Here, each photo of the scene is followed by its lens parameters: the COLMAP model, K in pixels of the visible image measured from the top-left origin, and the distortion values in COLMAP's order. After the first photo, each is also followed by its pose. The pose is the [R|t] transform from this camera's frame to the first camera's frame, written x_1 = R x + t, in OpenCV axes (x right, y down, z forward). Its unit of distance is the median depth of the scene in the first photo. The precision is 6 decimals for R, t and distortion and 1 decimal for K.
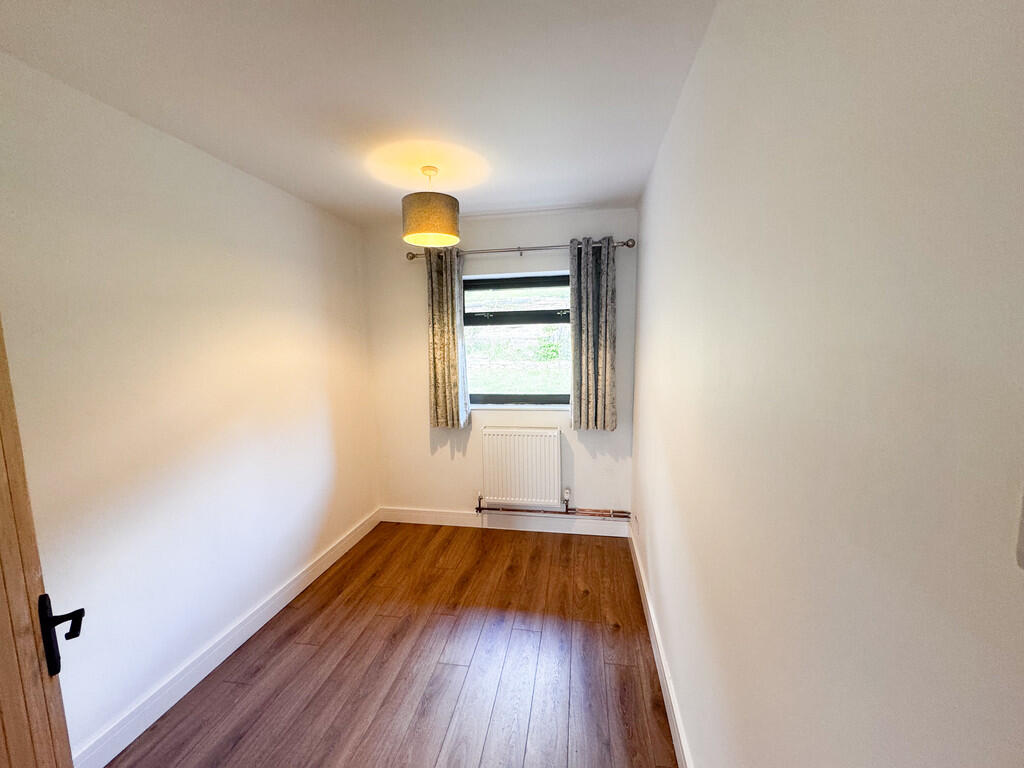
lens RADIAL K [[394.2, 0, 512.0], [0, 394.2, 384.0], [0, 0, 1]] dist [0.000267, 0.000122]
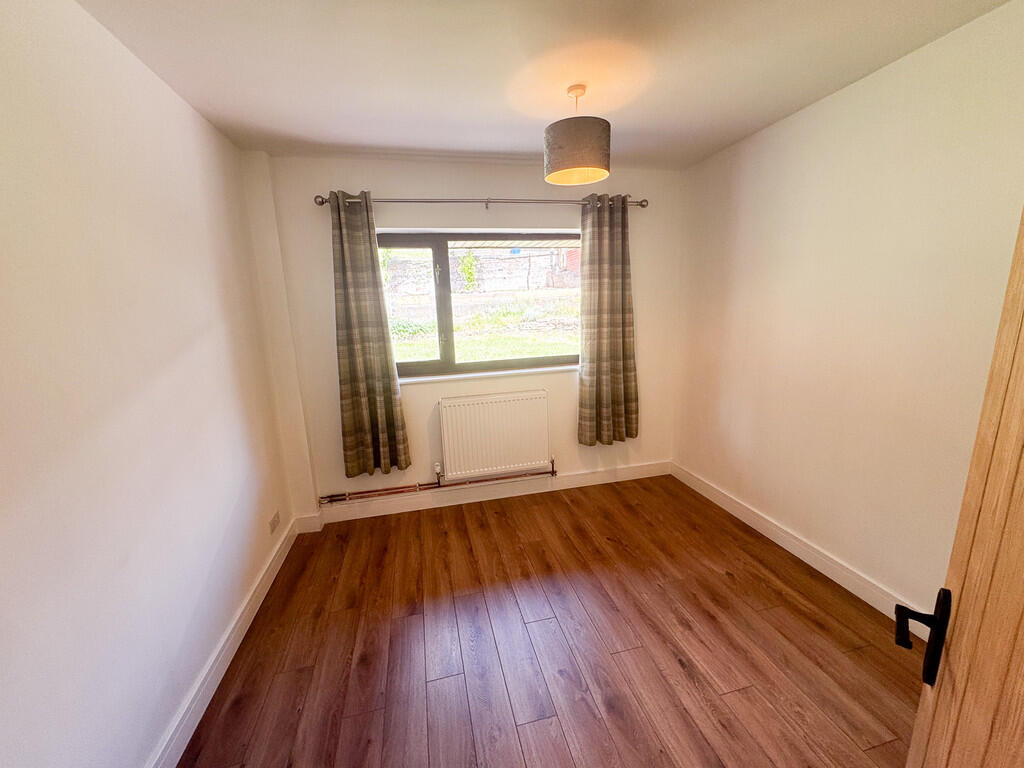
lens RADIAL K [[407.0, 0, 513.2], [0, 407.0, 382.0], [0, 0, 1]] dist [-0.000114, 0.000189]
pose [[0.920234, -0.079021, 0.383308, -0.317977], [0.052826, 0.995521, 0.078410, 0.005176], [-0.387787, -0.051907, 0.920286, 0.086211]]
